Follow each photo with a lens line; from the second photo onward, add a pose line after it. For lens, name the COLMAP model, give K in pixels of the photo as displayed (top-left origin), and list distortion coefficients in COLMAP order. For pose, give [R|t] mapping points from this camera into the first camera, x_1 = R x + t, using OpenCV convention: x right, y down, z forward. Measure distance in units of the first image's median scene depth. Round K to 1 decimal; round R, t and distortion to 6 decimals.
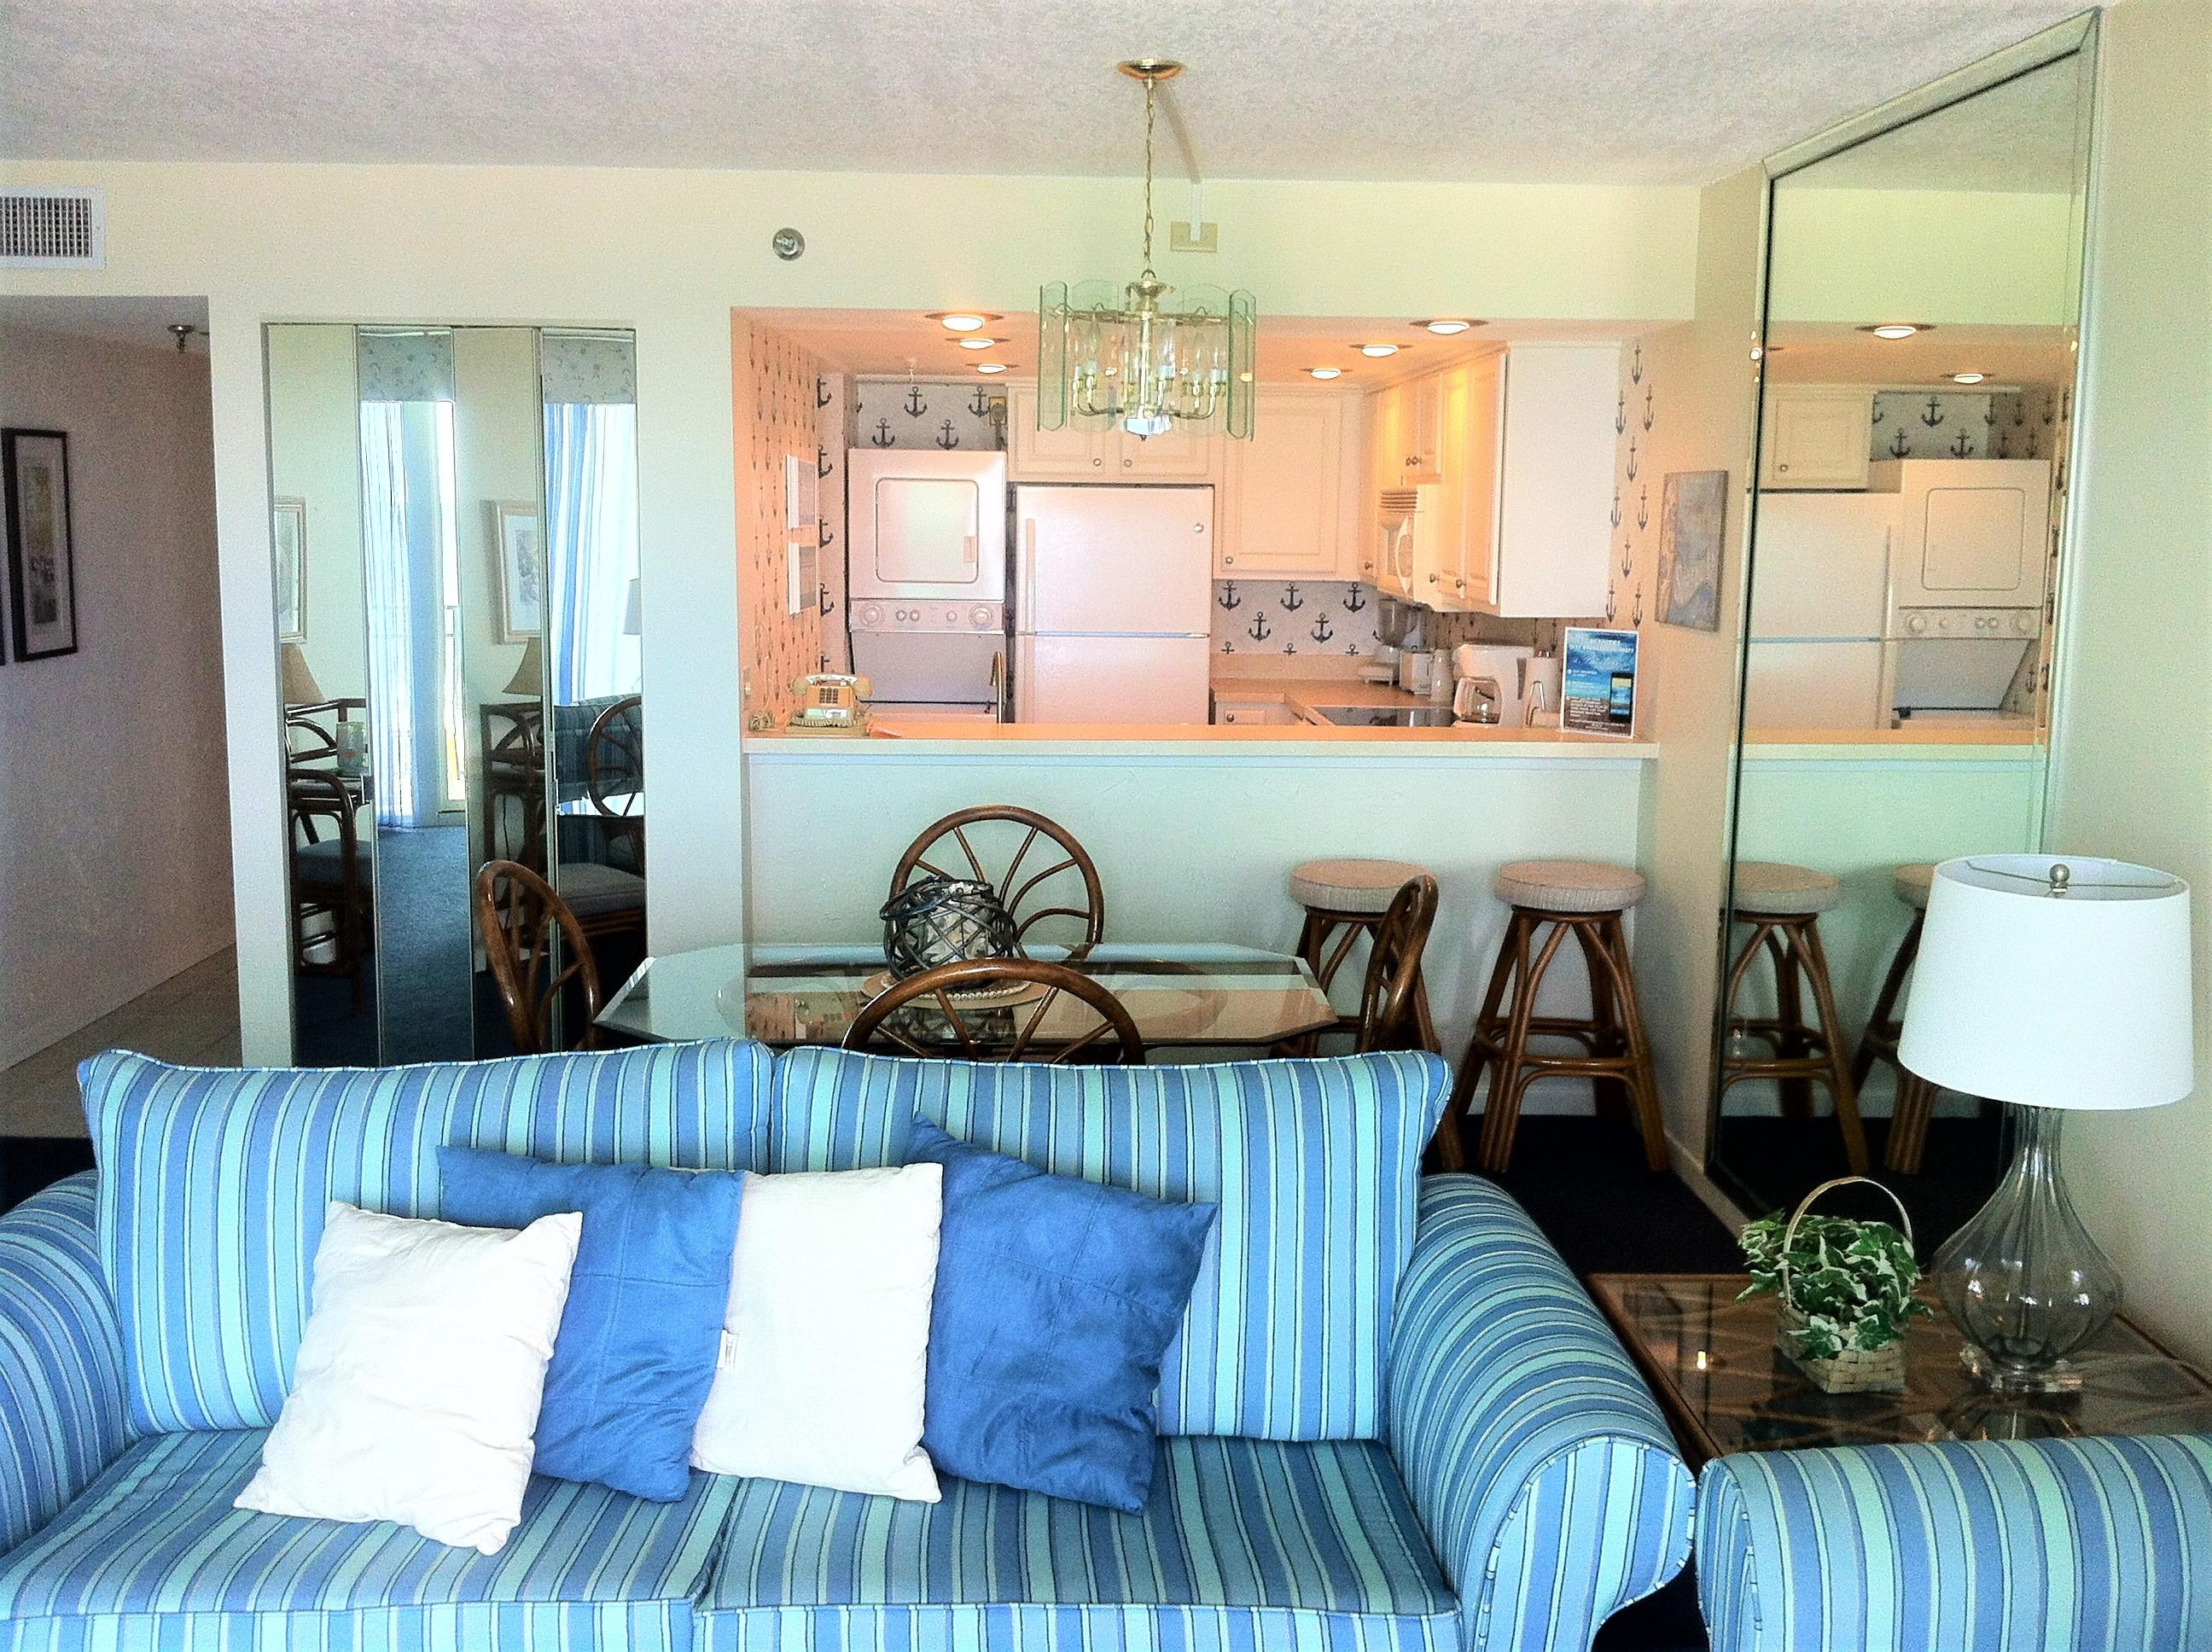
lens RADIAL K [[2126.4, 0, 1106.0], [0, 2126.4, 826.0], [0, 0, 1]] dist [-0.003550, -0.071389]
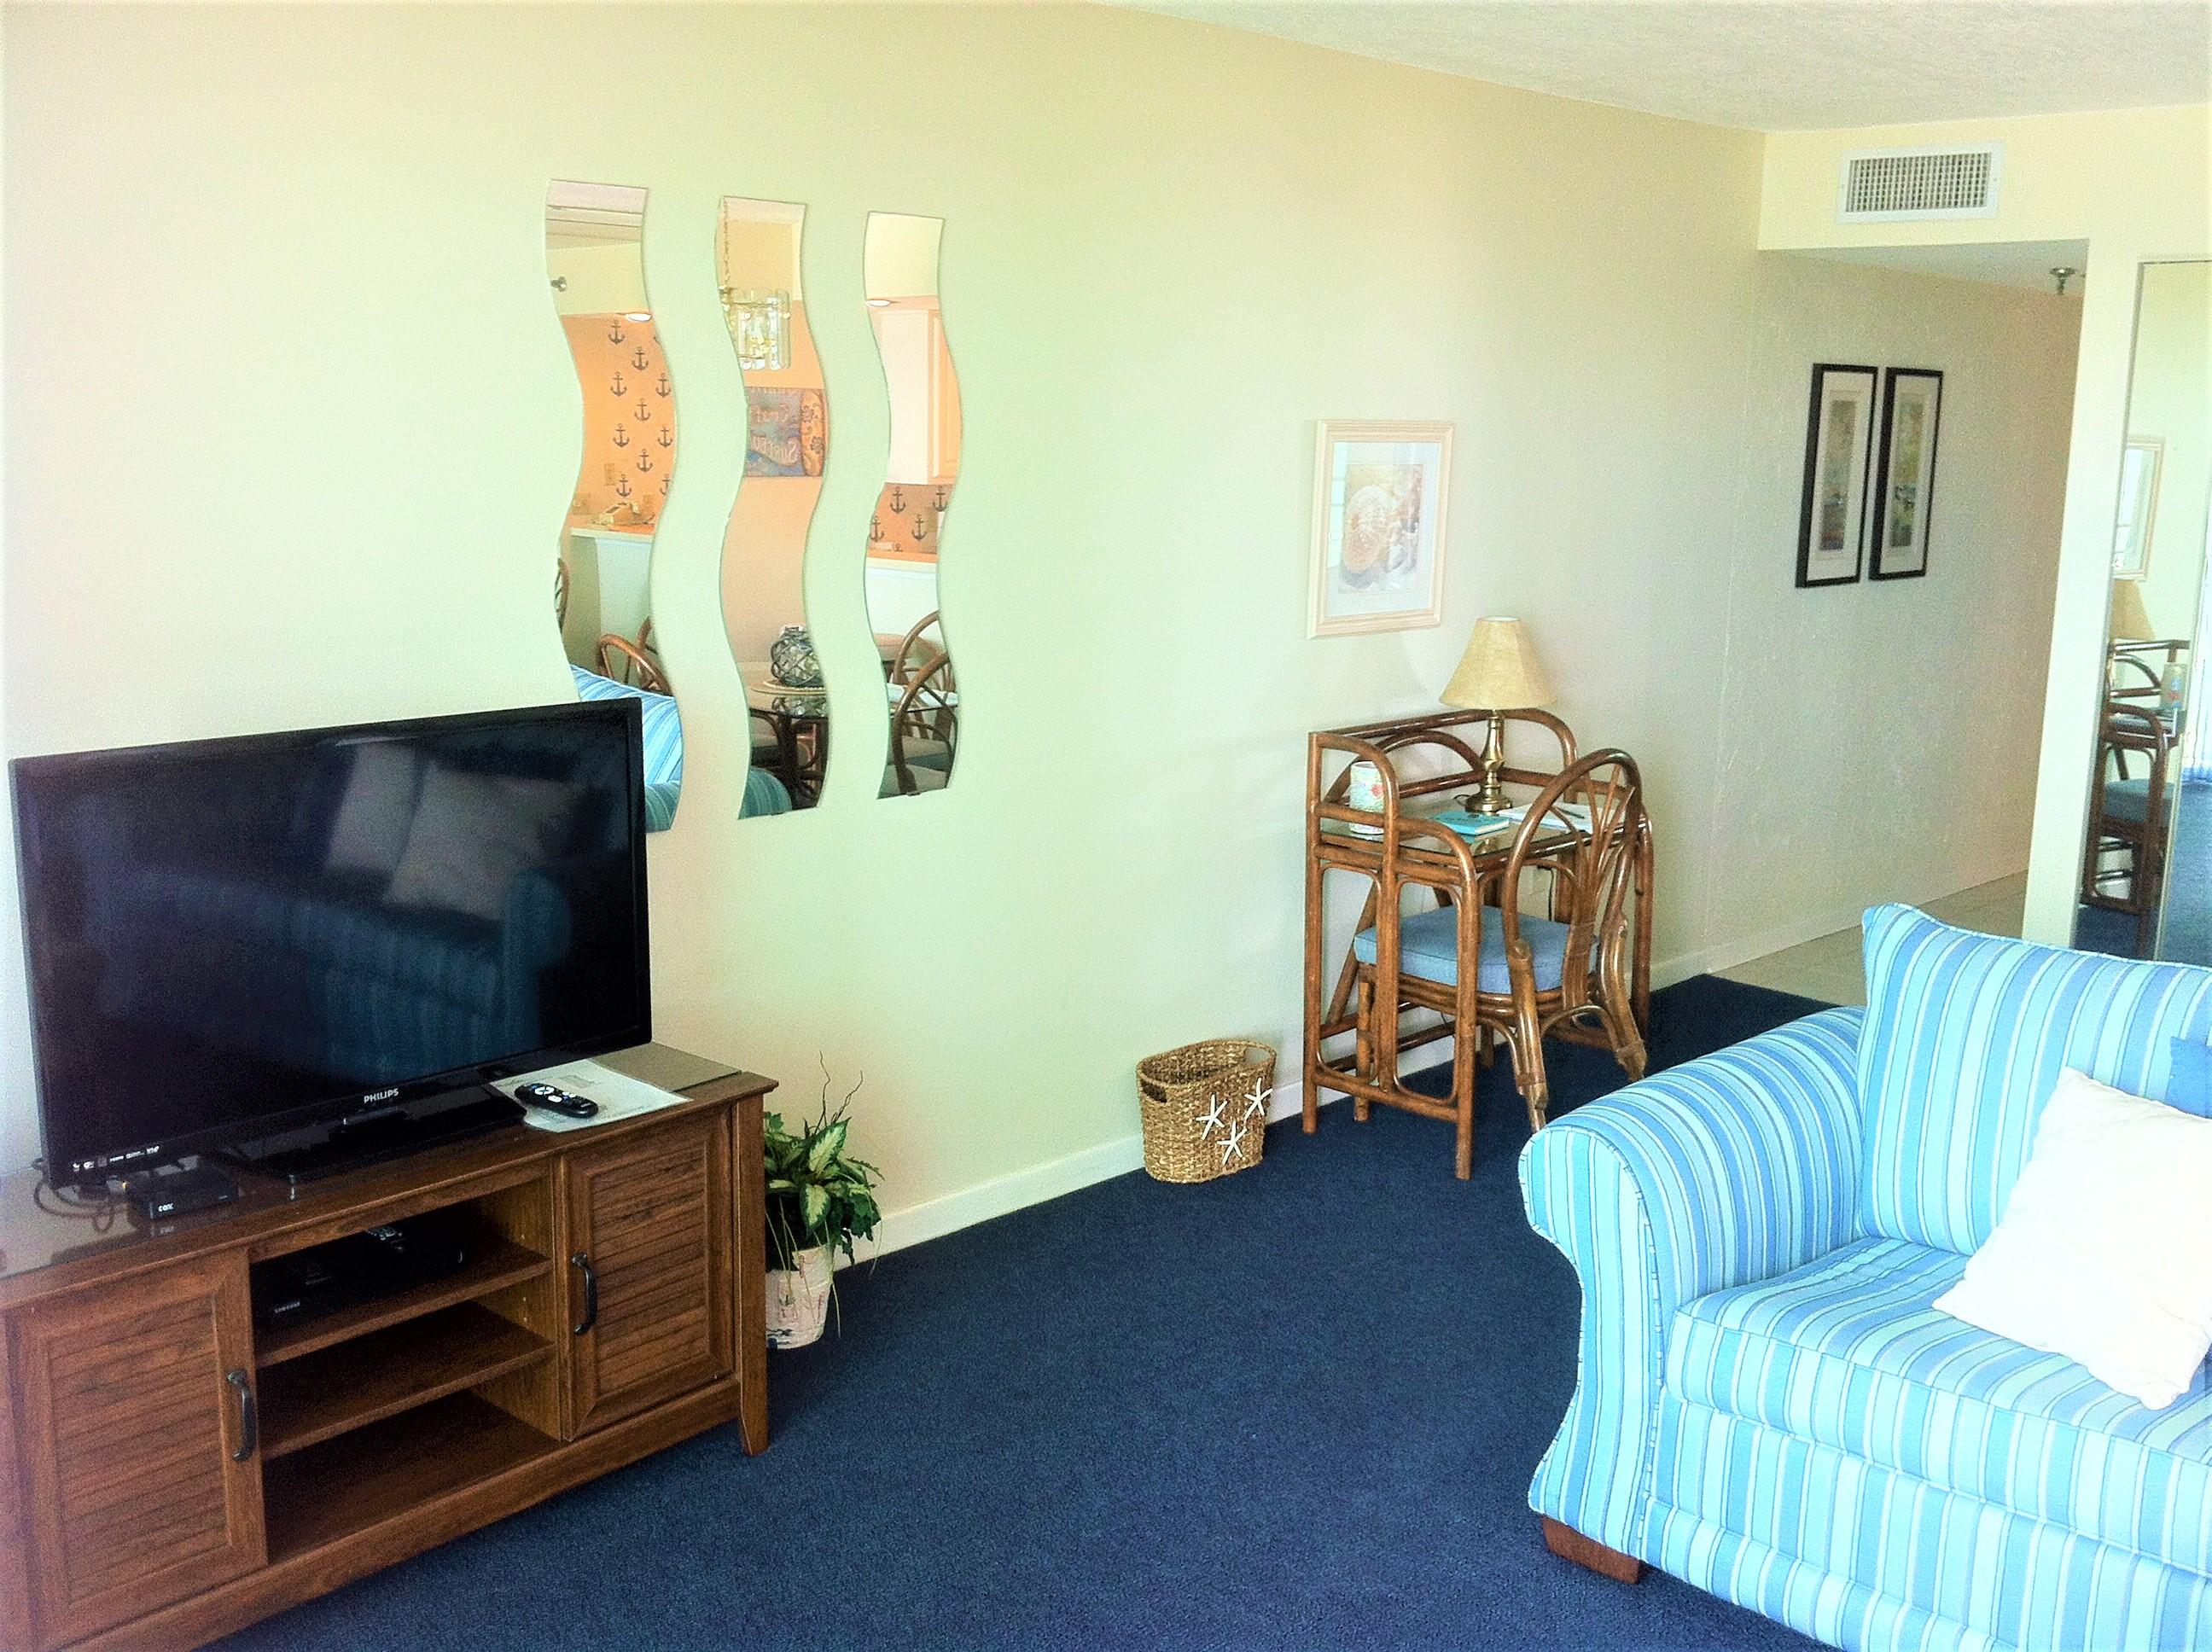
lens RADIAL K [[2126.4, 0, 1106.0], [0, 2126.4, 826.0], [0, 0, 1]] dist [-0.003550, -0.071389]
pose [[0.679370, 0.136509, -0.720987, 0.032112], [-0.119257, 0.990021, 0.075073, 0.014318], [0.724040, 0.034981, 0.688870, -0.052299]]
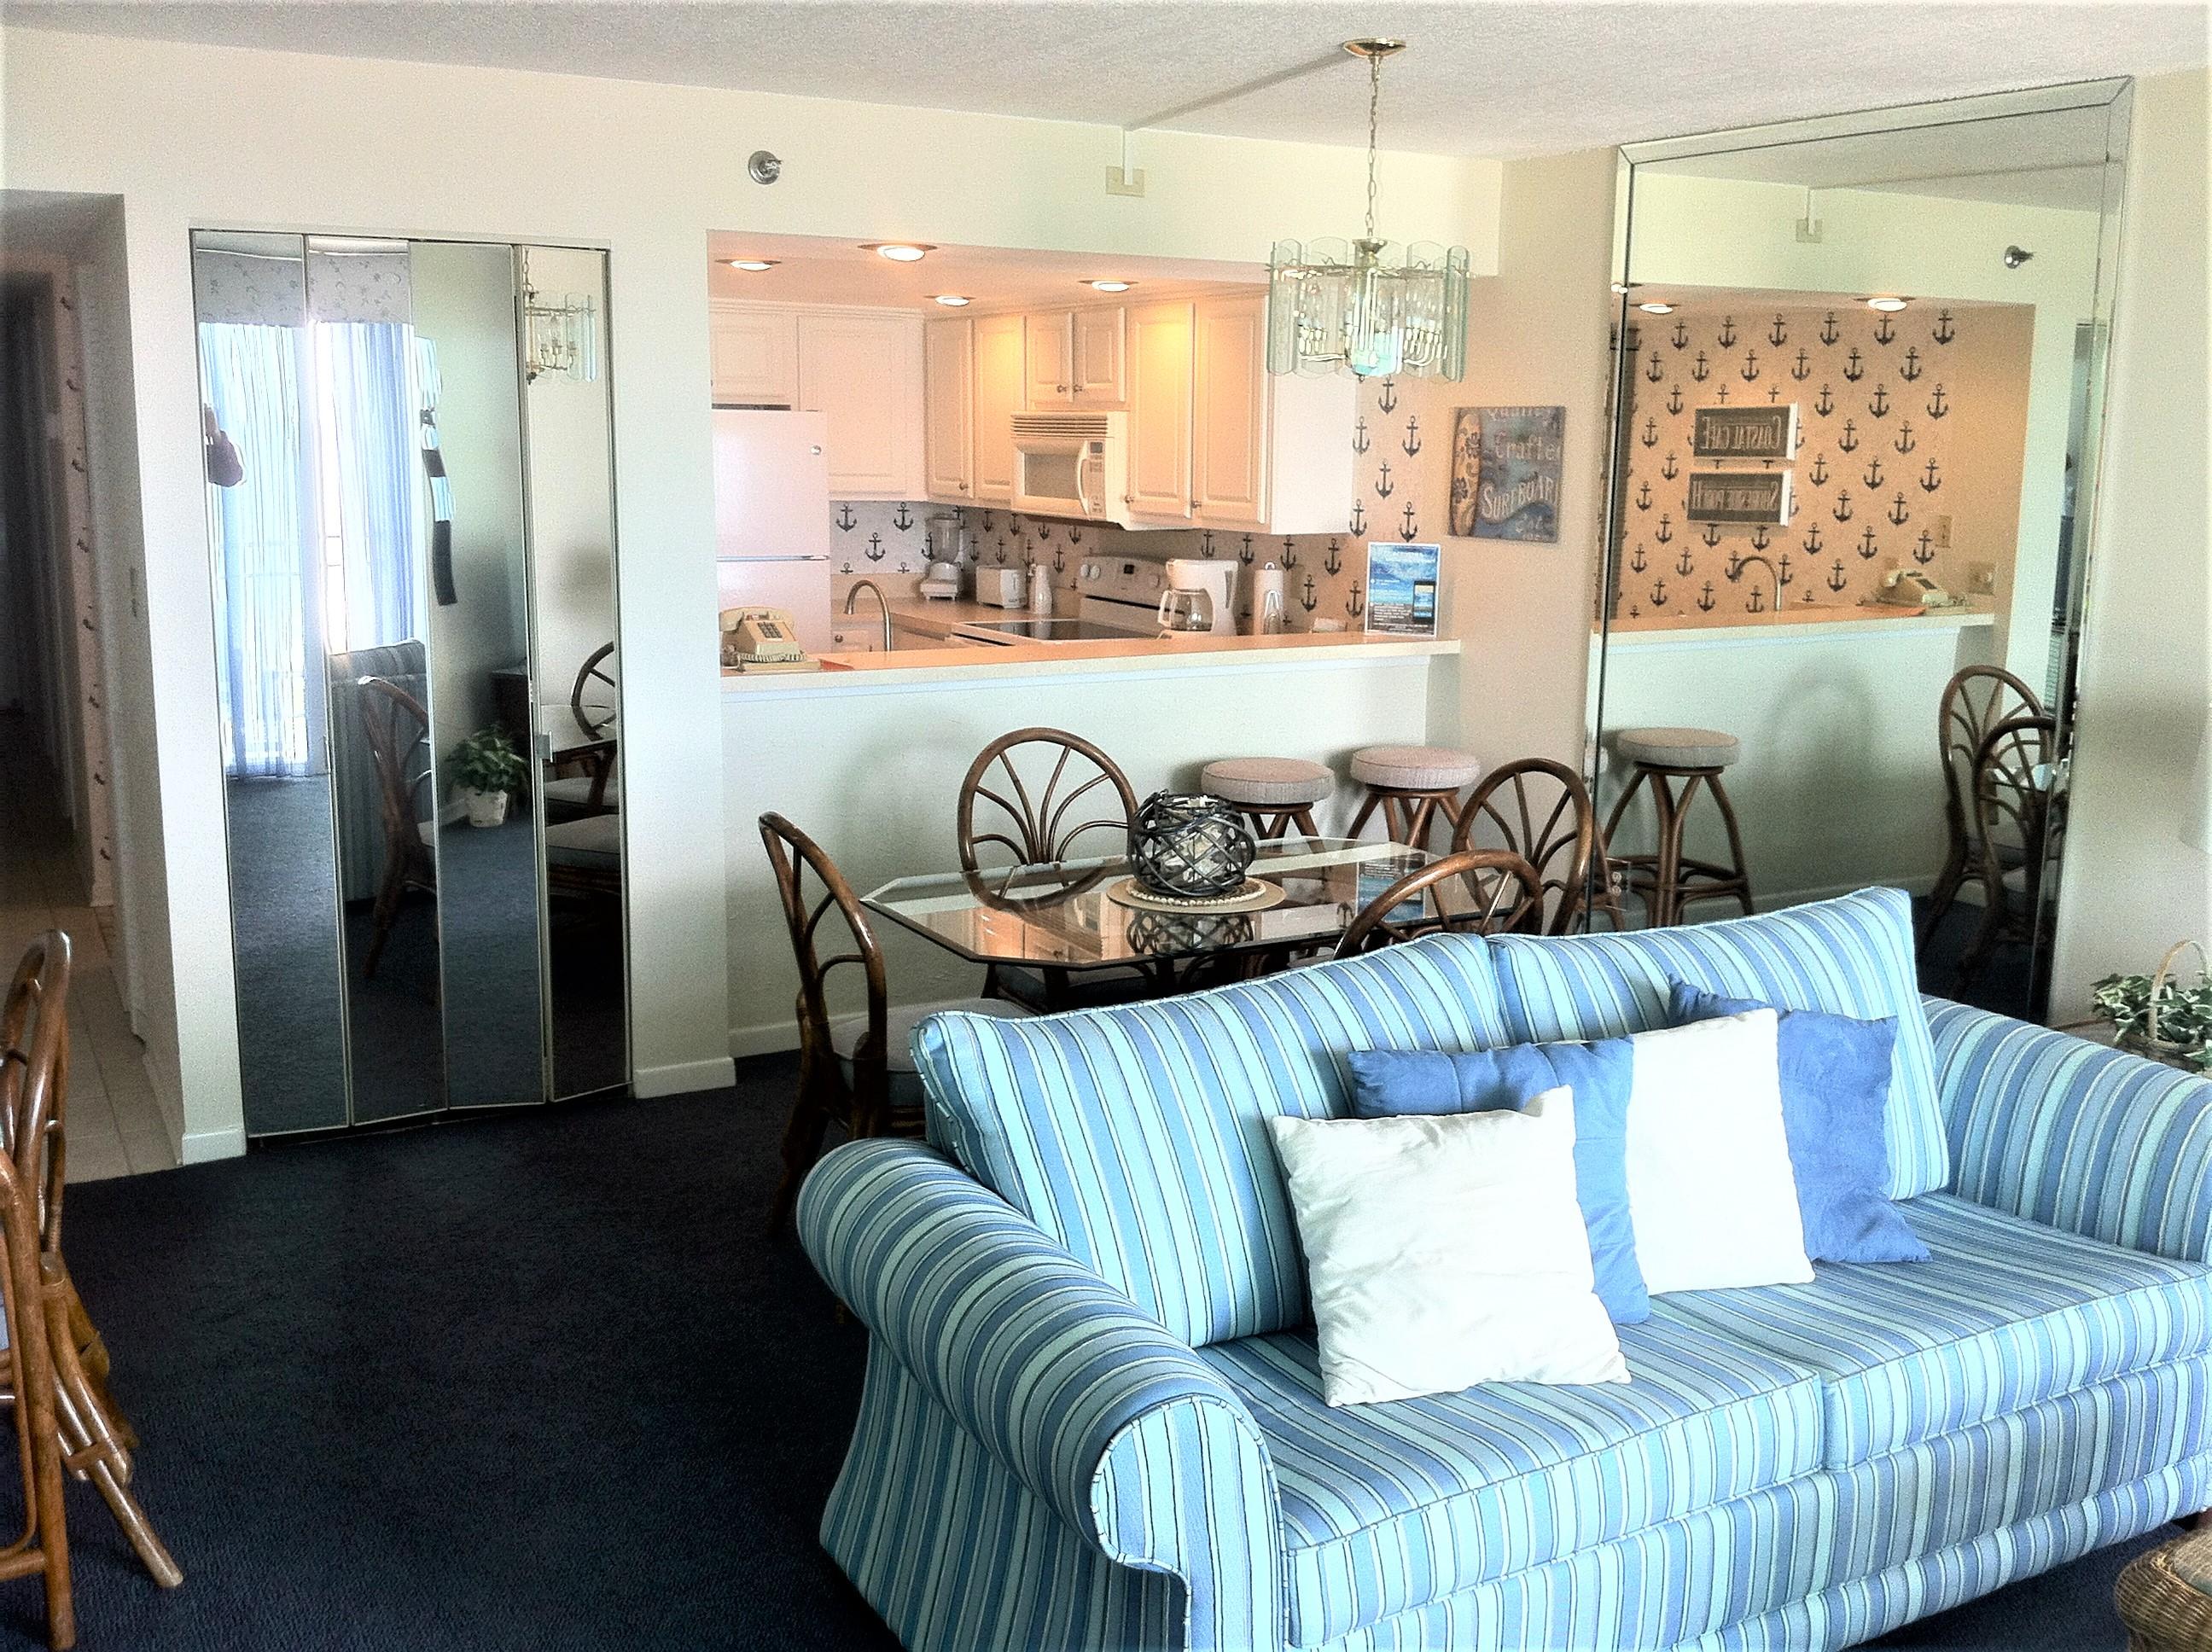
lens RADIAL K [[2126.4, 0, 1106.0], [0, 2126.4, 826.0], [0, 0, 1]] dist [-0.003550, -0.071389]
pose [[0.886593, -0.084282, 0.454807, -0.443489], [0.065149, 0.996211, 0.057611, -0.017283], [-0.457940, -0.021448, 0.888724, 0.052691]]
